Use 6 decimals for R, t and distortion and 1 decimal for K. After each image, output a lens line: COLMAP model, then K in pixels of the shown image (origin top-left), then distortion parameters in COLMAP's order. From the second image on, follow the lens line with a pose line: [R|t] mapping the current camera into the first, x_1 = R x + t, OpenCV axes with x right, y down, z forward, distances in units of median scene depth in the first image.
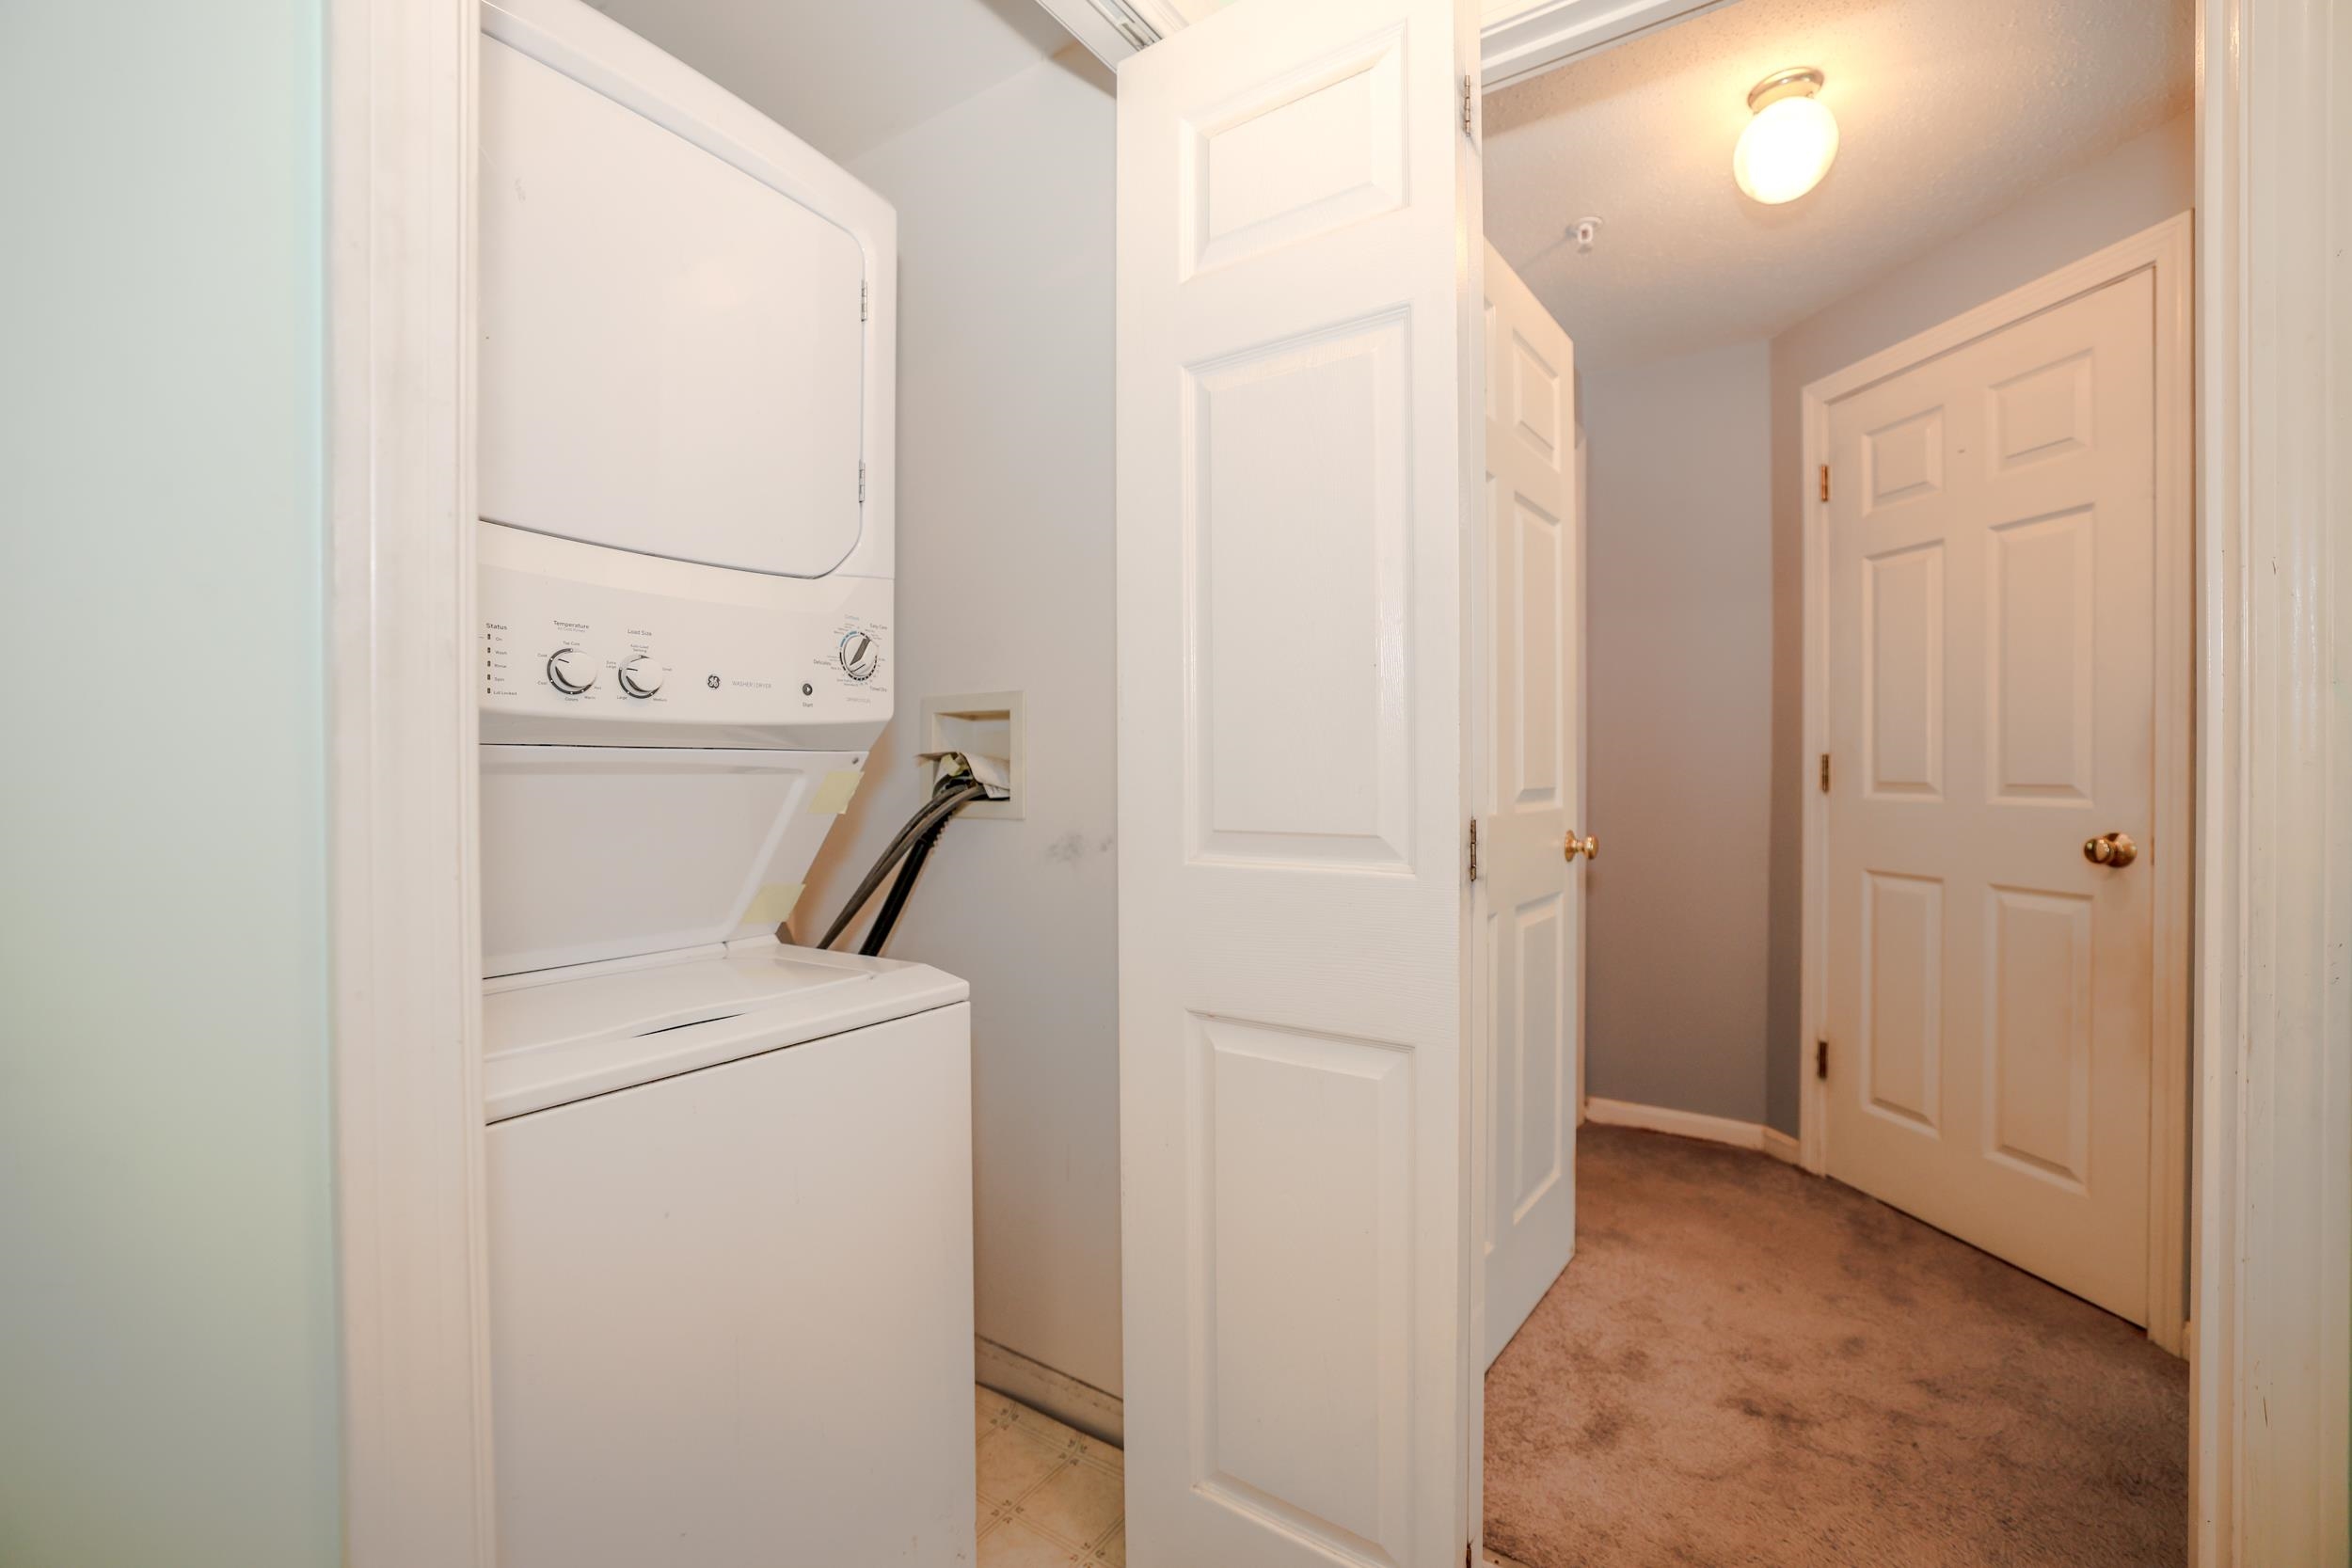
lens RADIAL K [[1011.9, 0, 1173.4], [0, 1011.9, 783.6], [0, 0, 1]] dist [-0.048953, 0.016264]
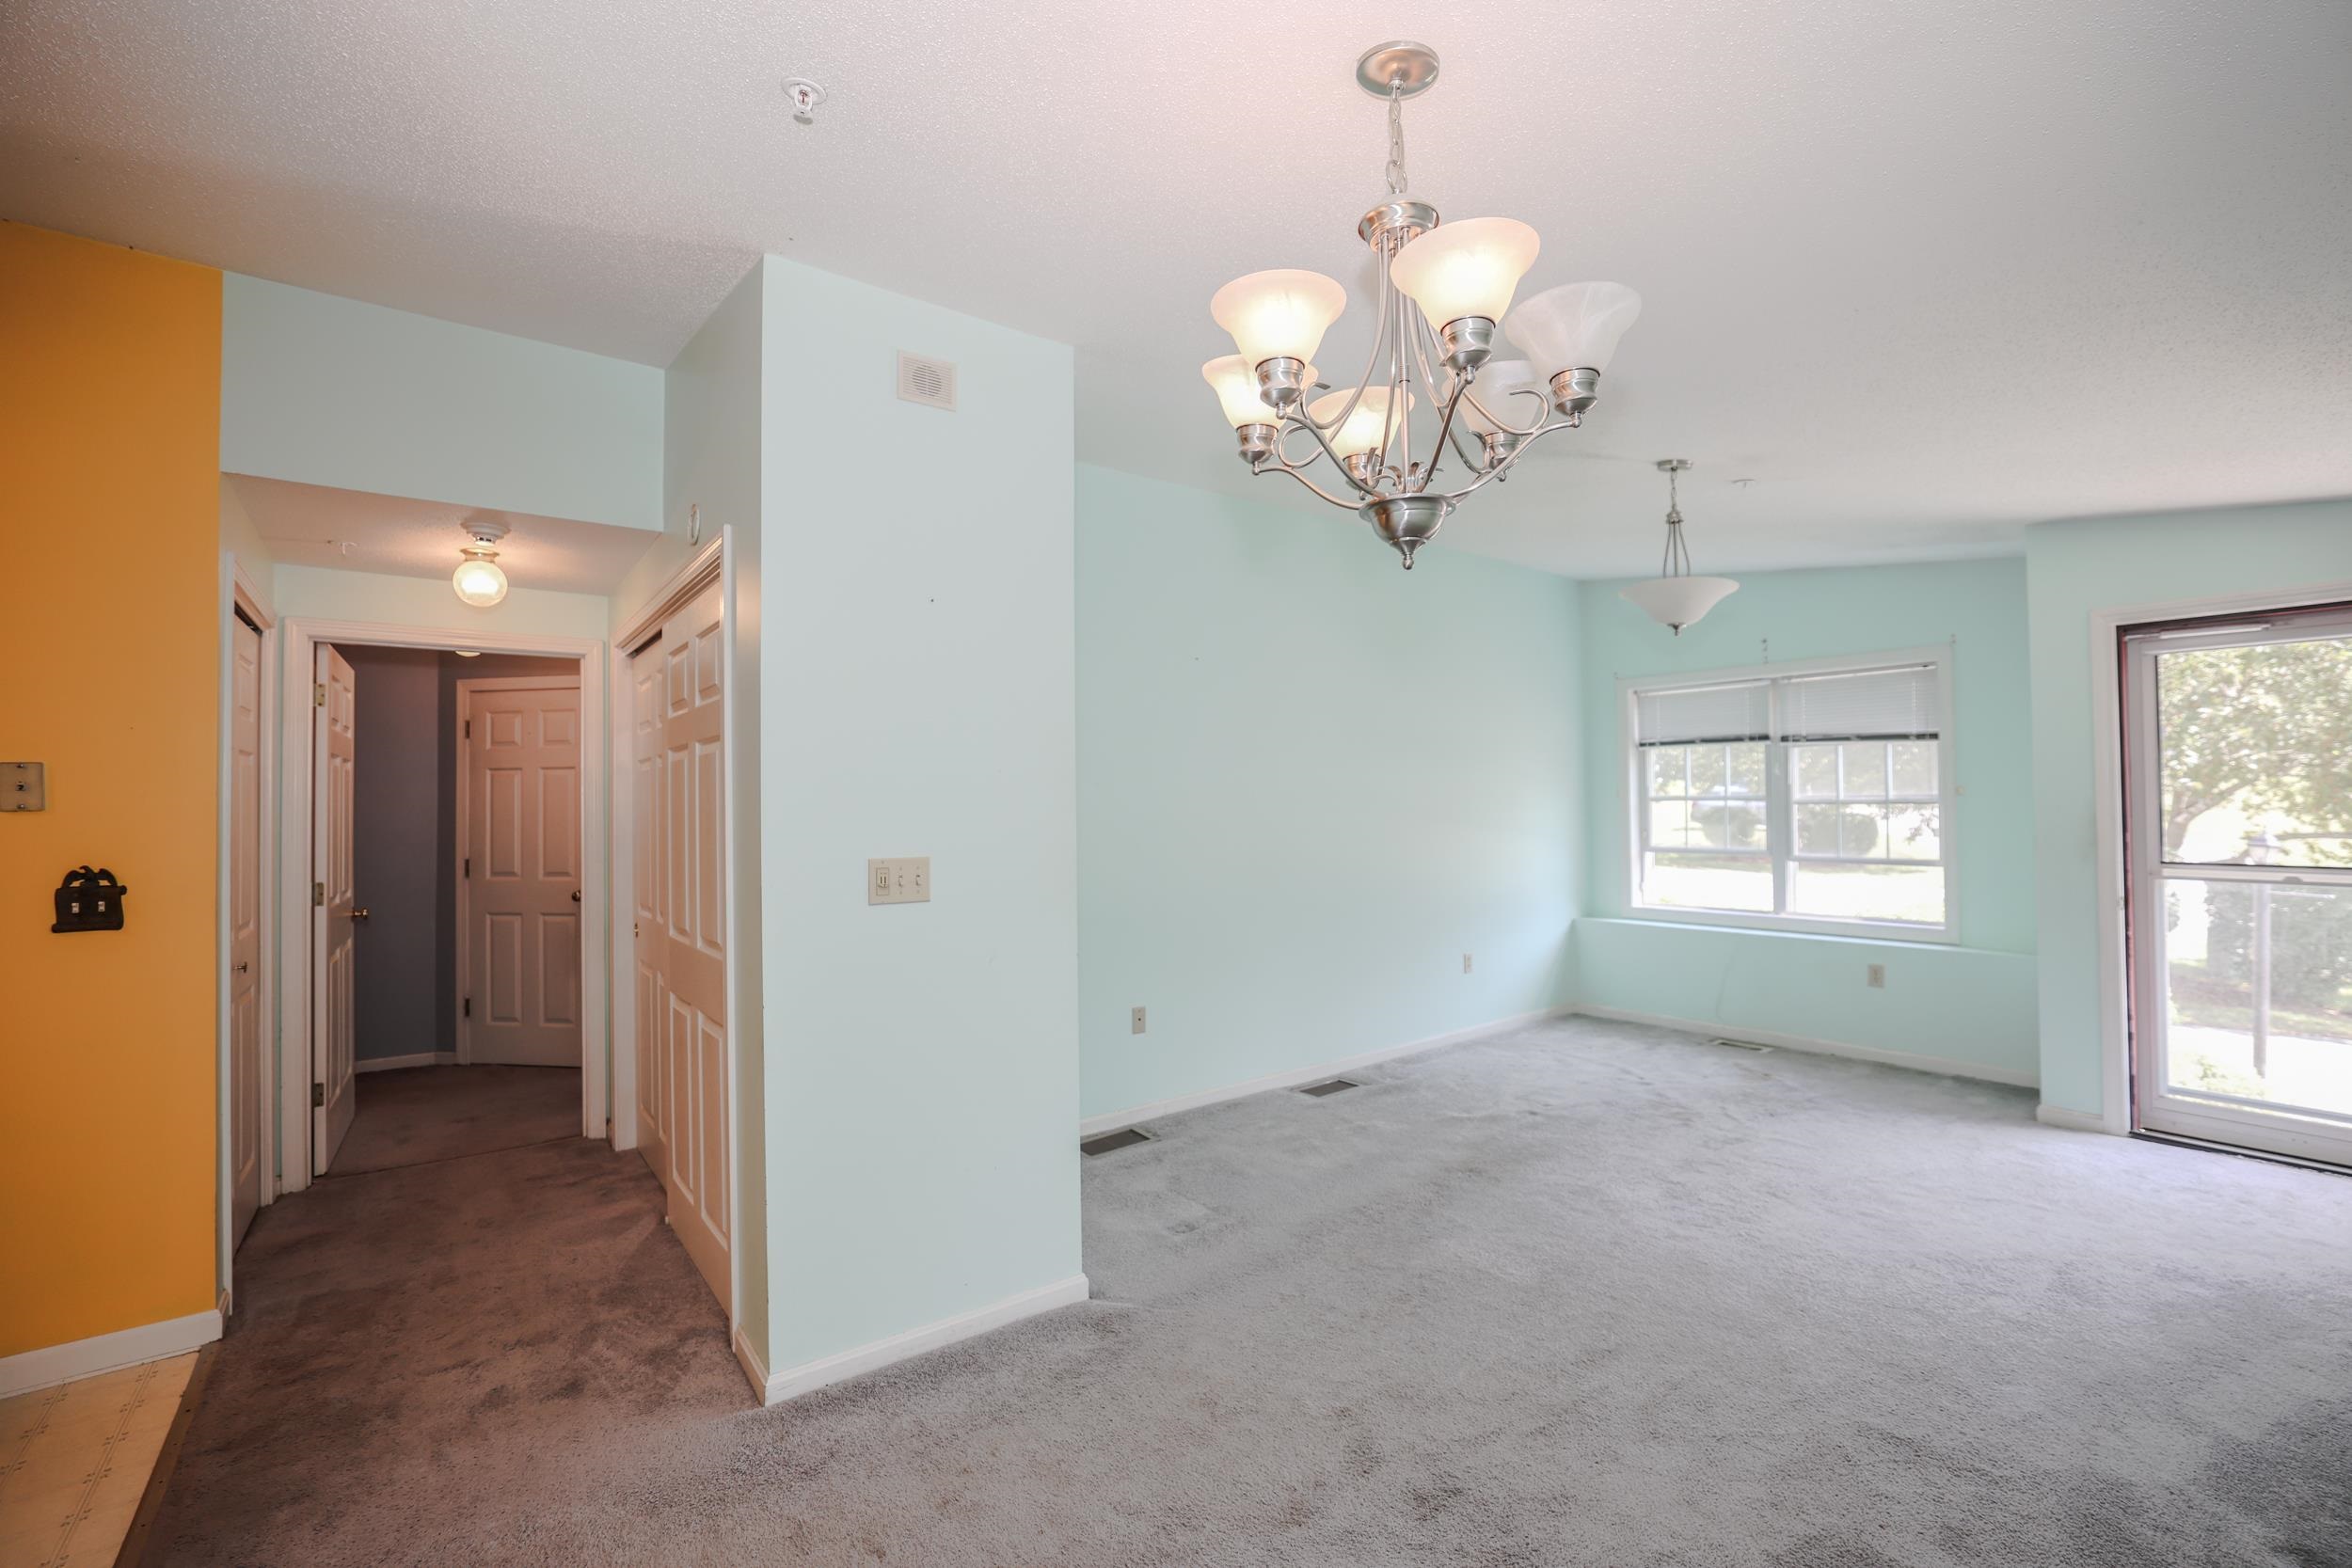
lens RADIAL K [[1011.9, 0, 1173.4], [0, 1011.9, 783.6], [0, 0, 1]] dist [-0.048953, 0.016264]
pose [[0.326202, 0.015110, 0.945179, -0.840131], [0.016656, 0.999625, -0.021729, -0.118652], [-0.945153, 0.022831, 0.325828, -1.096147]]
